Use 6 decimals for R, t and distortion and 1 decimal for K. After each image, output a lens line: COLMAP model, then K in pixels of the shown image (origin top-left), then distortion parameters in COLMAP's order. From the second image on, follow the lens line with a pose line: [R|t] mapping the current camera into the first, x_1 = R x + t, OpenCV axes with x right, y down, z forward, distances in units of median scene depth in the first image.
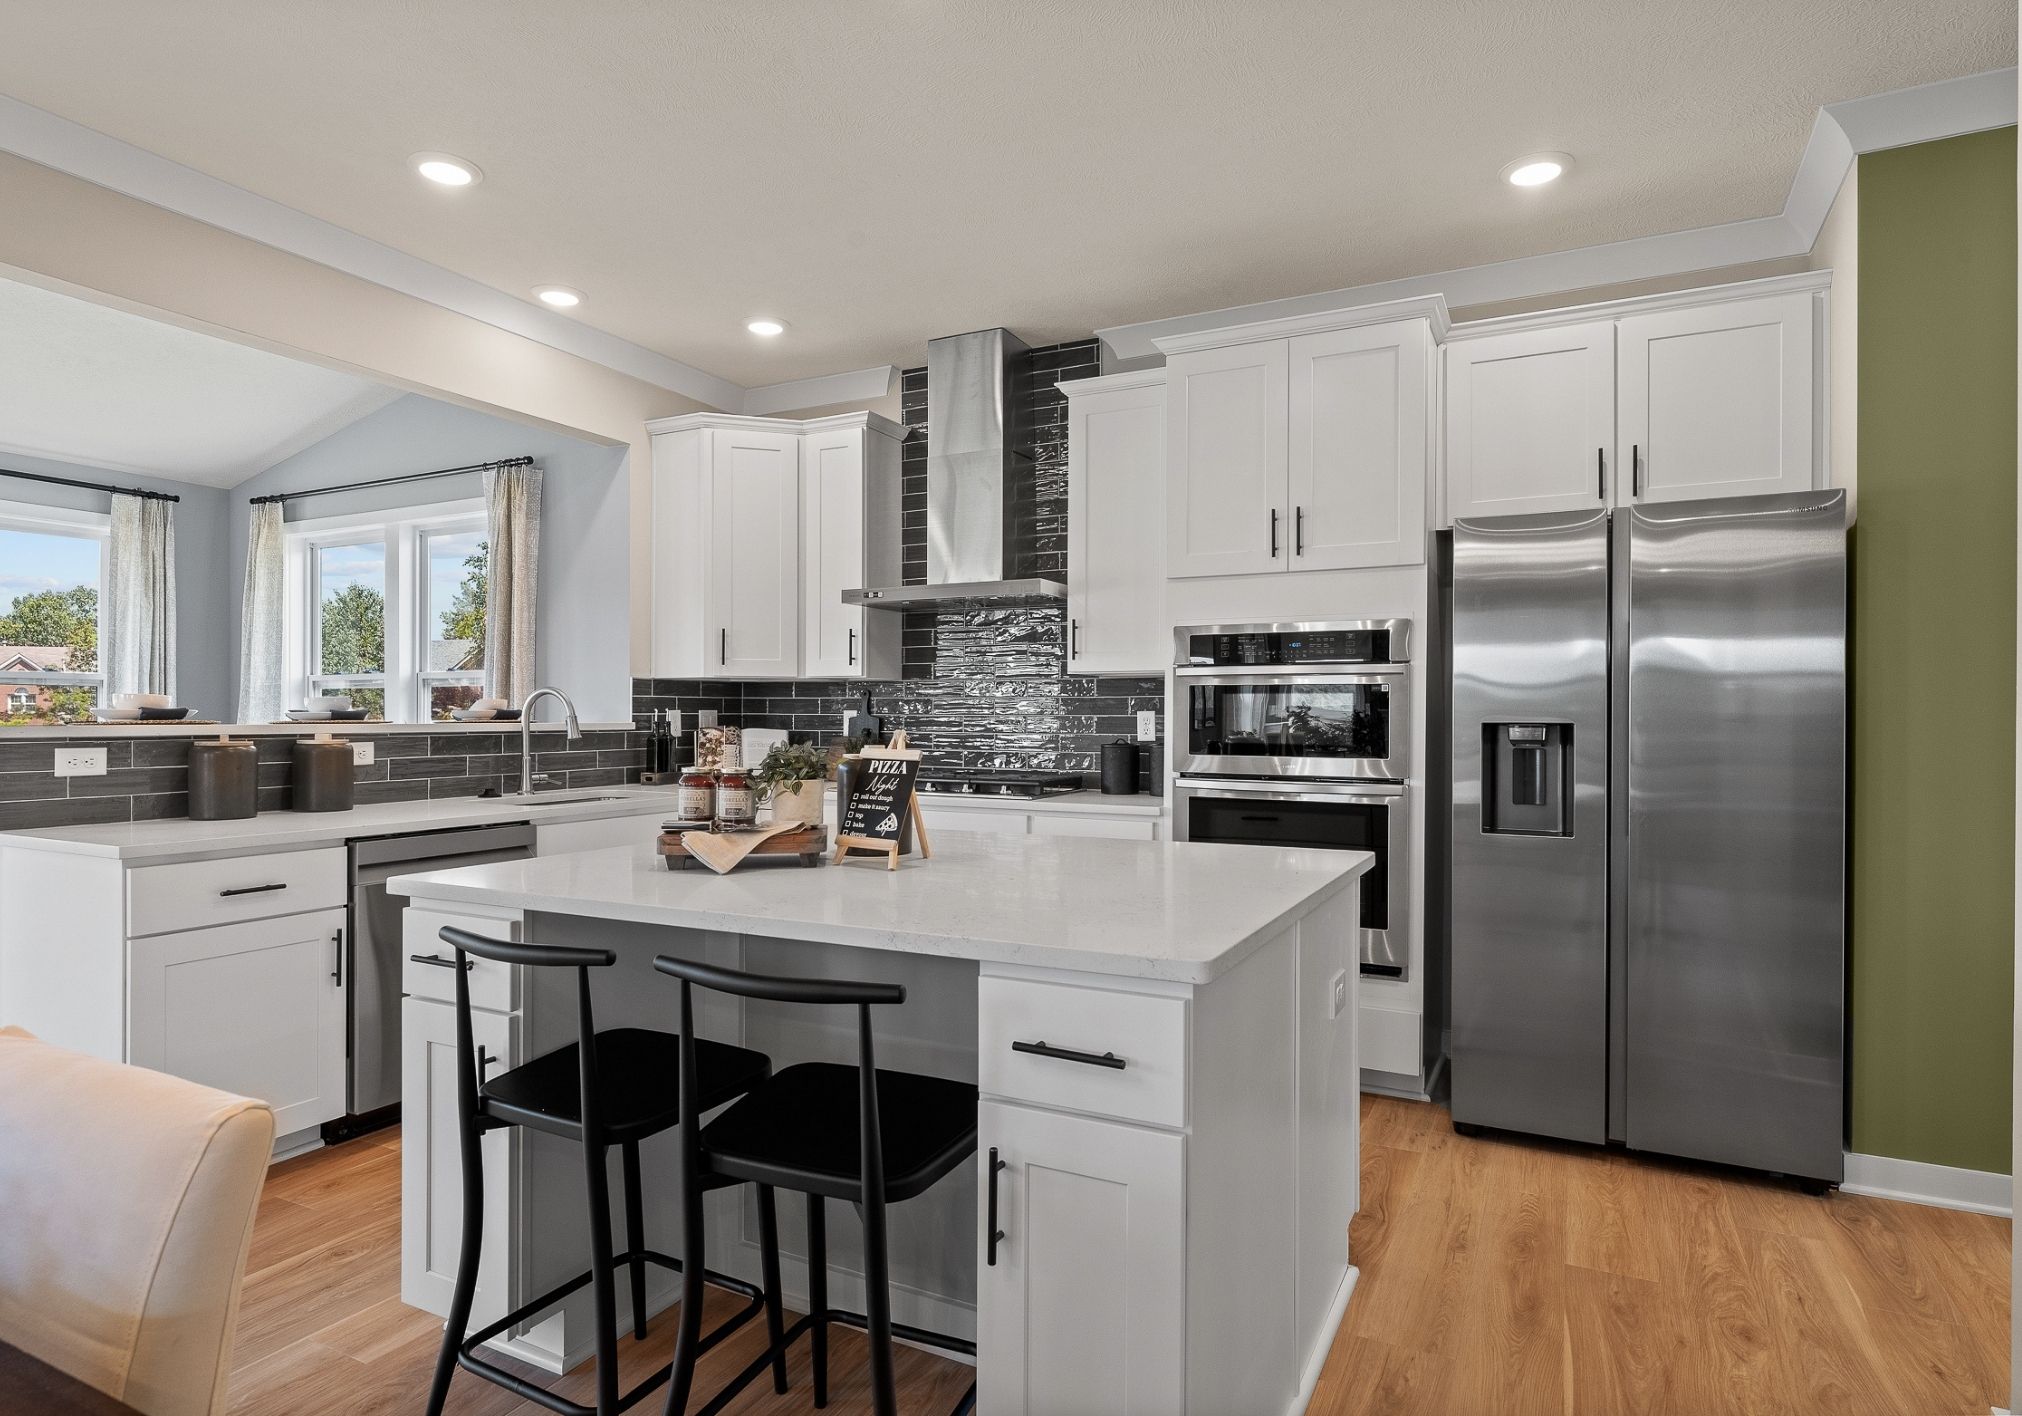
lens RADIAL K [[1155.5, 0, 1011.0], [0, 1155.5, 708.0], [0, 0, 1]] dist [-0.004151, -0.000130]
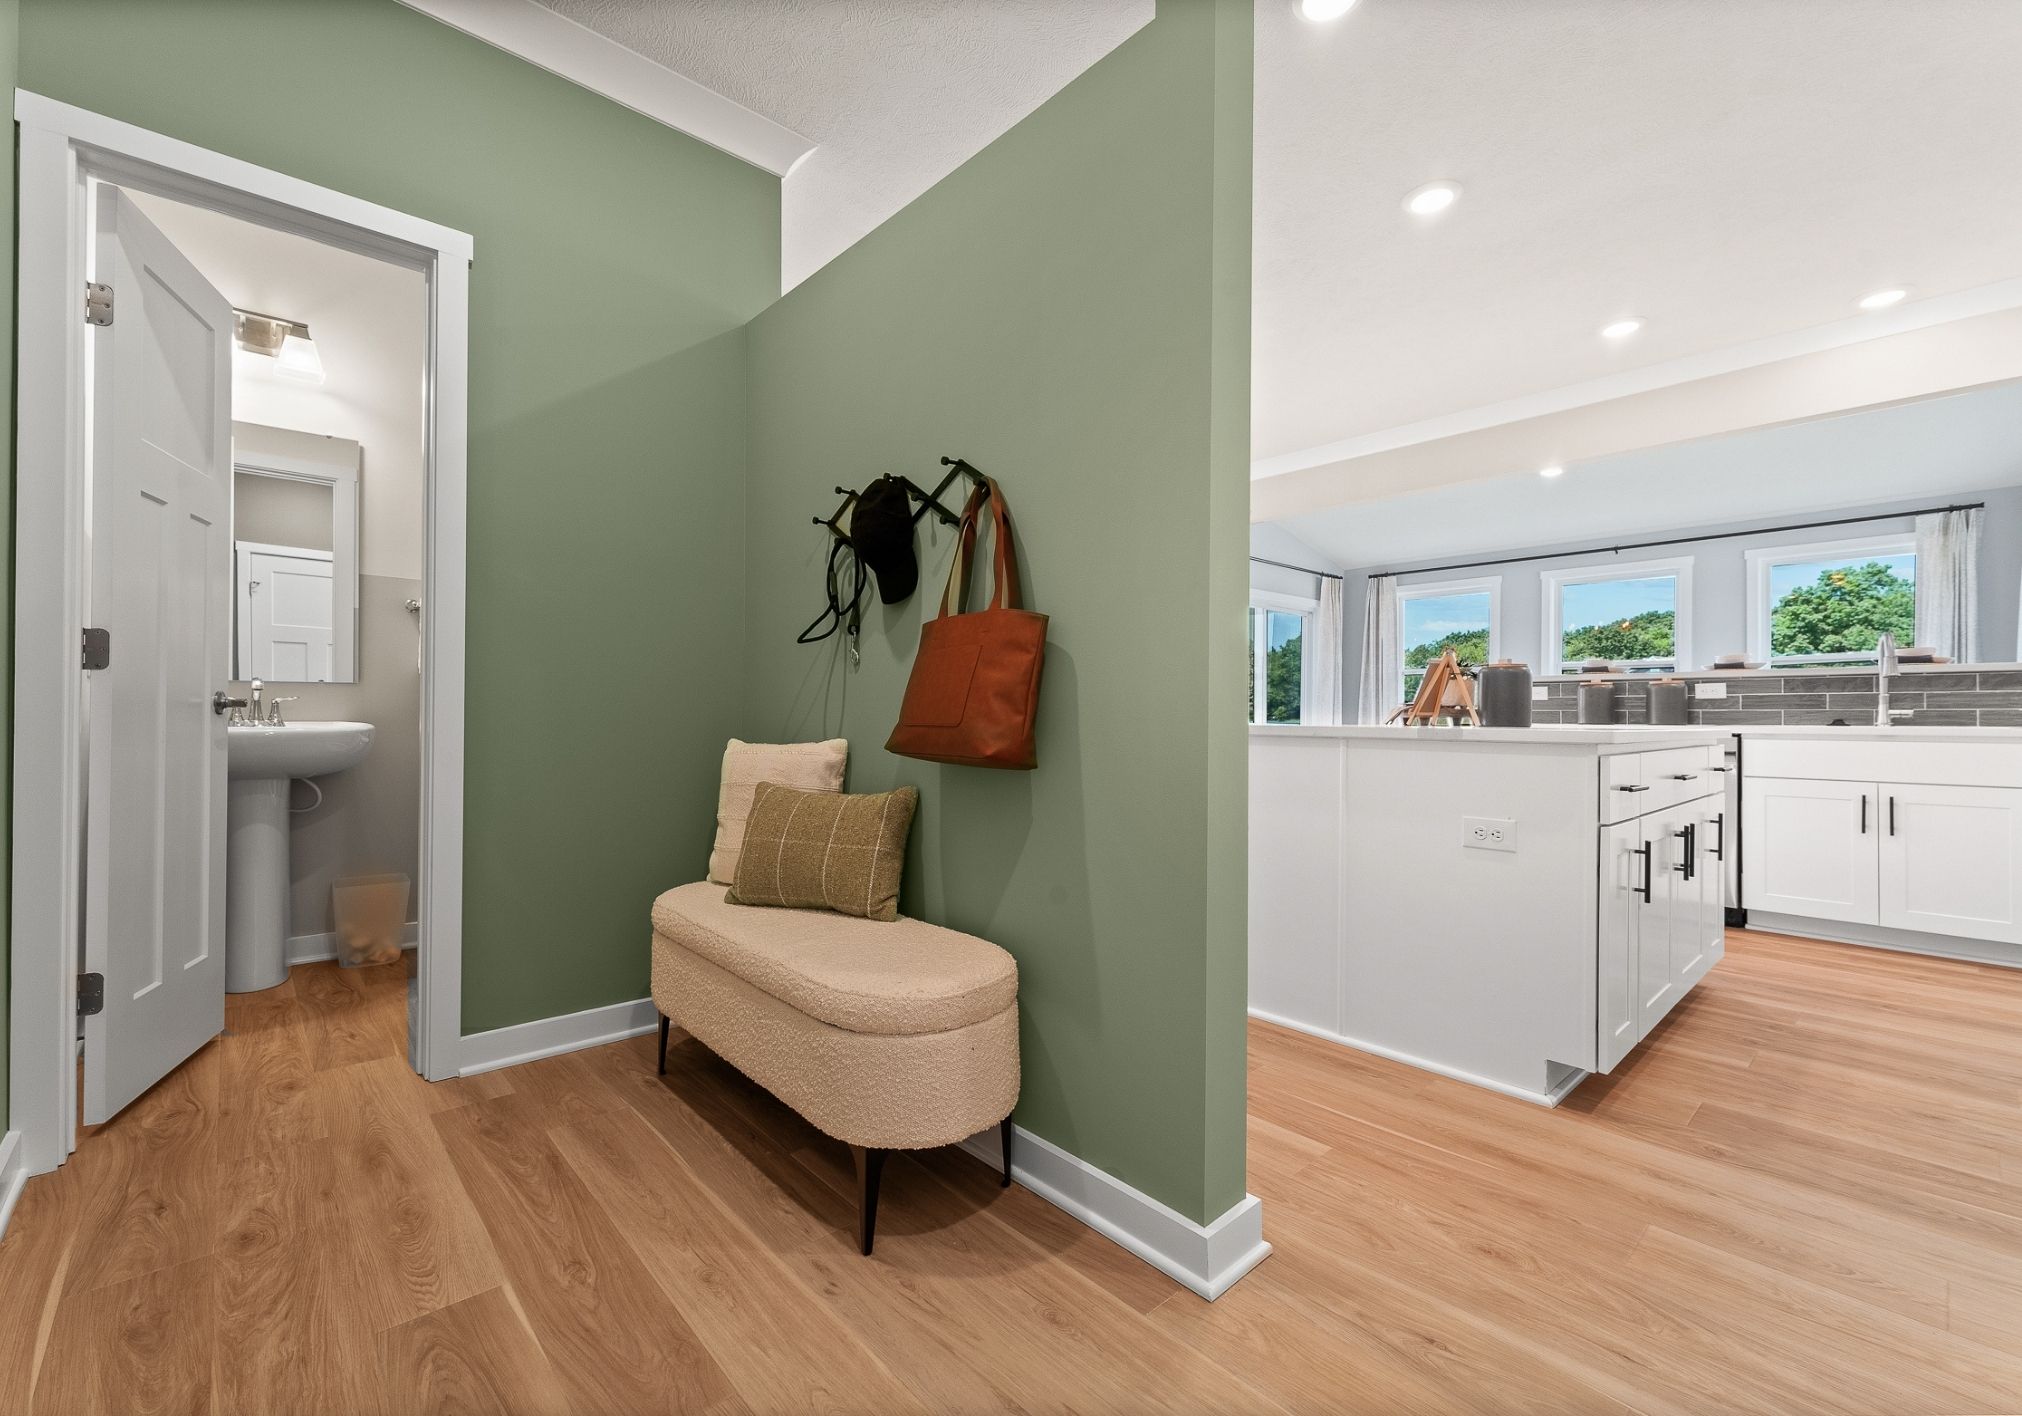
lens RADIAL K [[853.2, 0, 1011.0], [0, 853.2, 708.0], [0, 0, 1]] dist [0.004280, 0.000441]
pose [[-0.343331, -0.003123, -0.939209, 0.760958], [0.005856, 0.999968, -0.005466, 0.057242], [0.939196, -0.007377, -0.343302, 0.469358]]
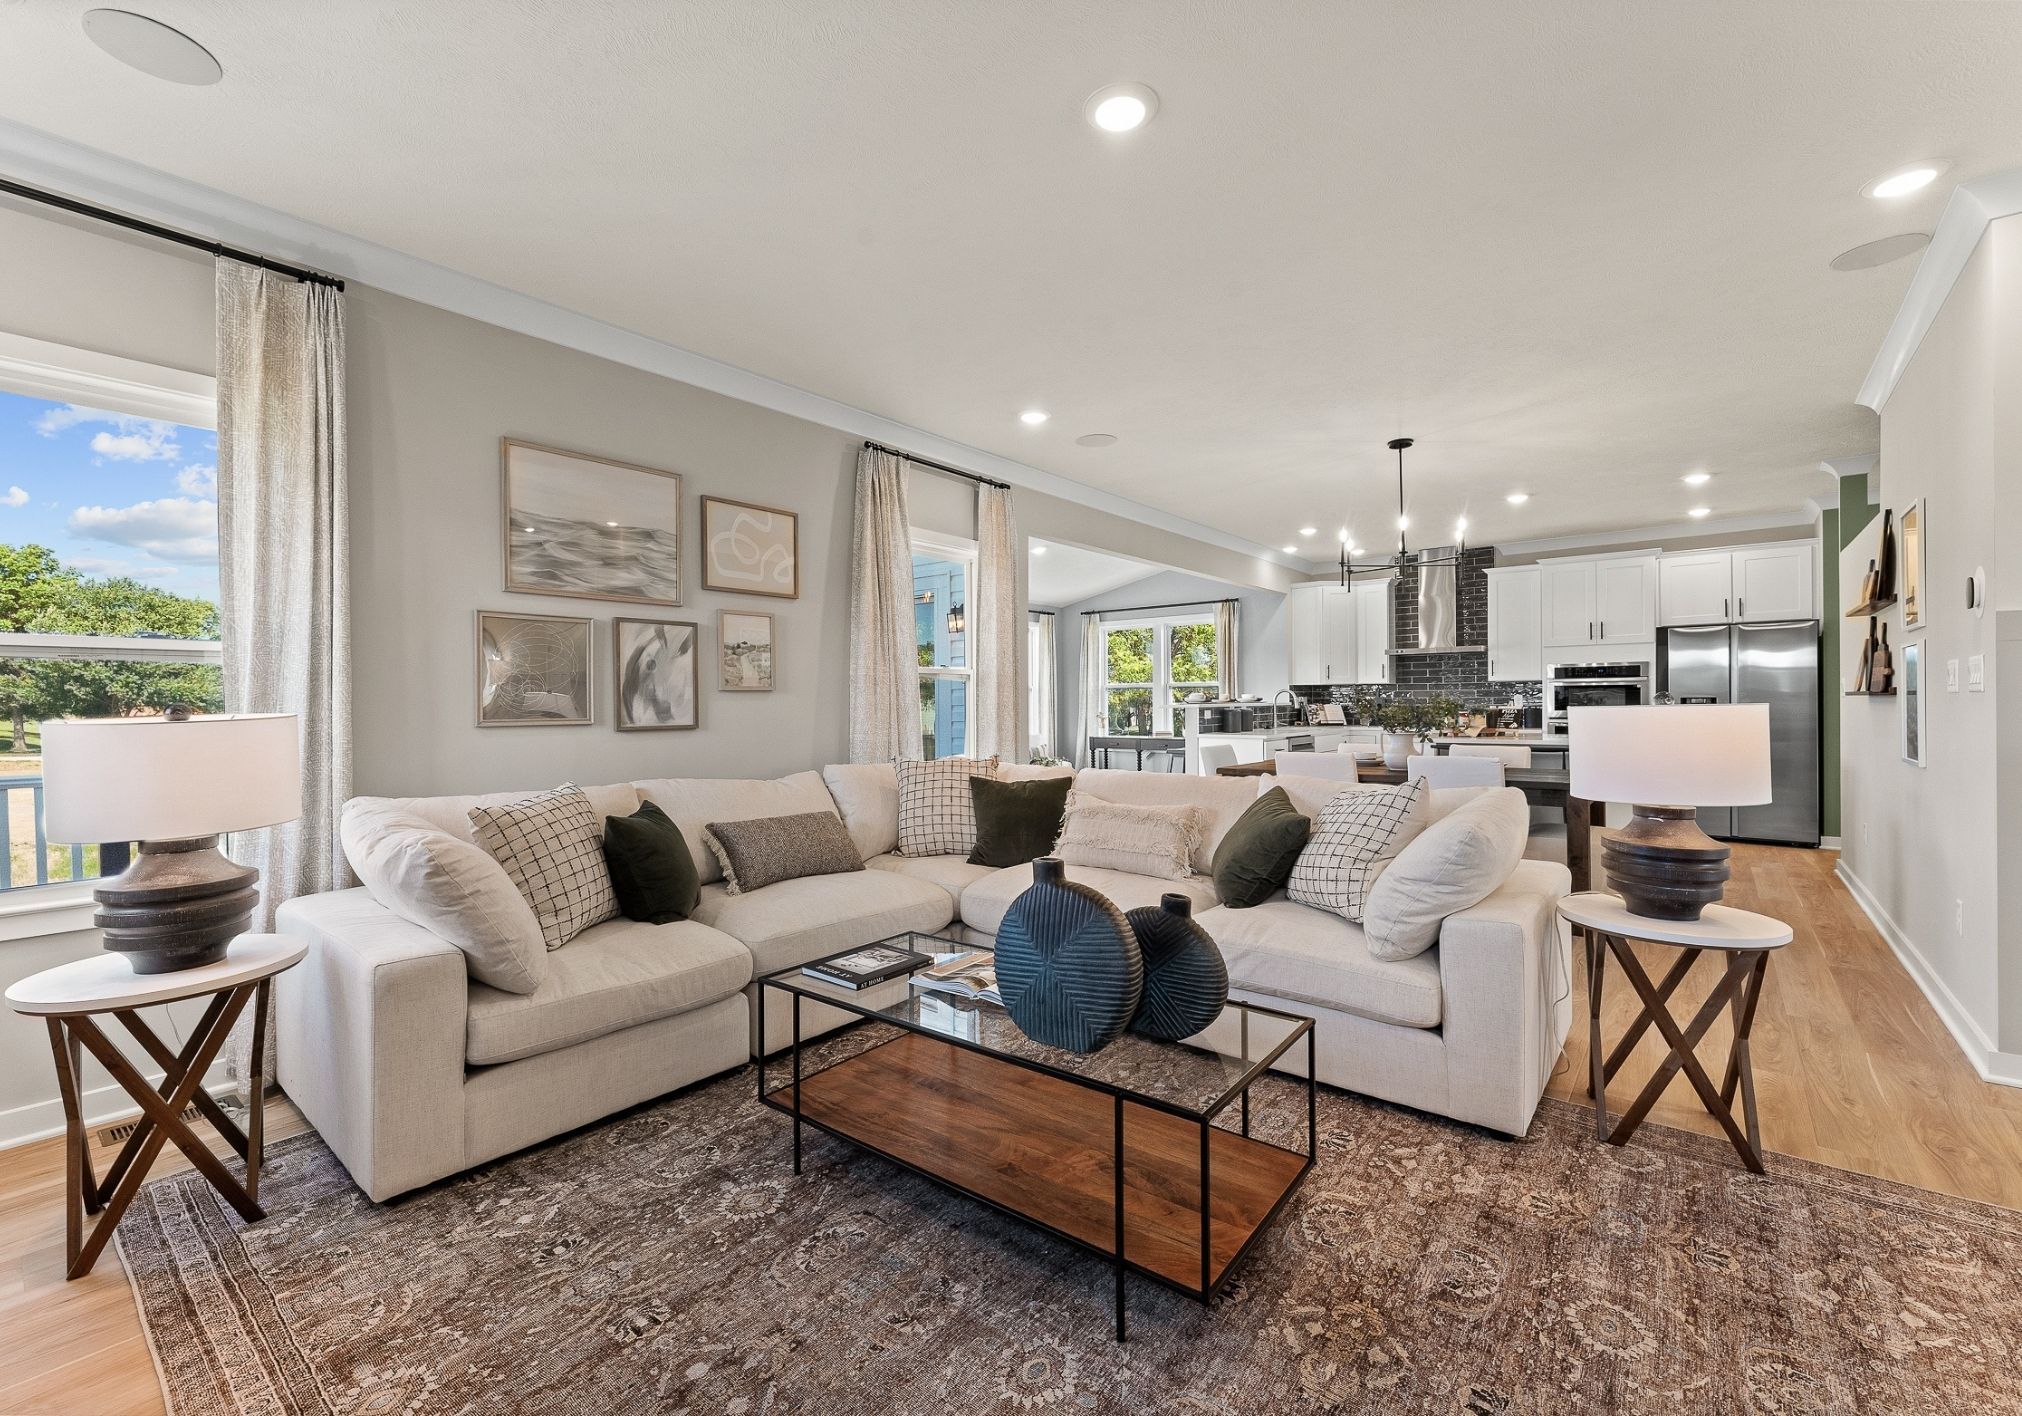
lens RADIAL K [[853.2, 0, 1011.0], [0, 853.2, 708.0], [0, 0, 1]] dist [0.004280, 0.000441]
pose [[0.980287, -0.009863, -0.197335, -0.630593], [0.012455, 0.999852, 0.011899, -0.005171], [0.197188, -0.014123, 0.980264, -1.113525]]
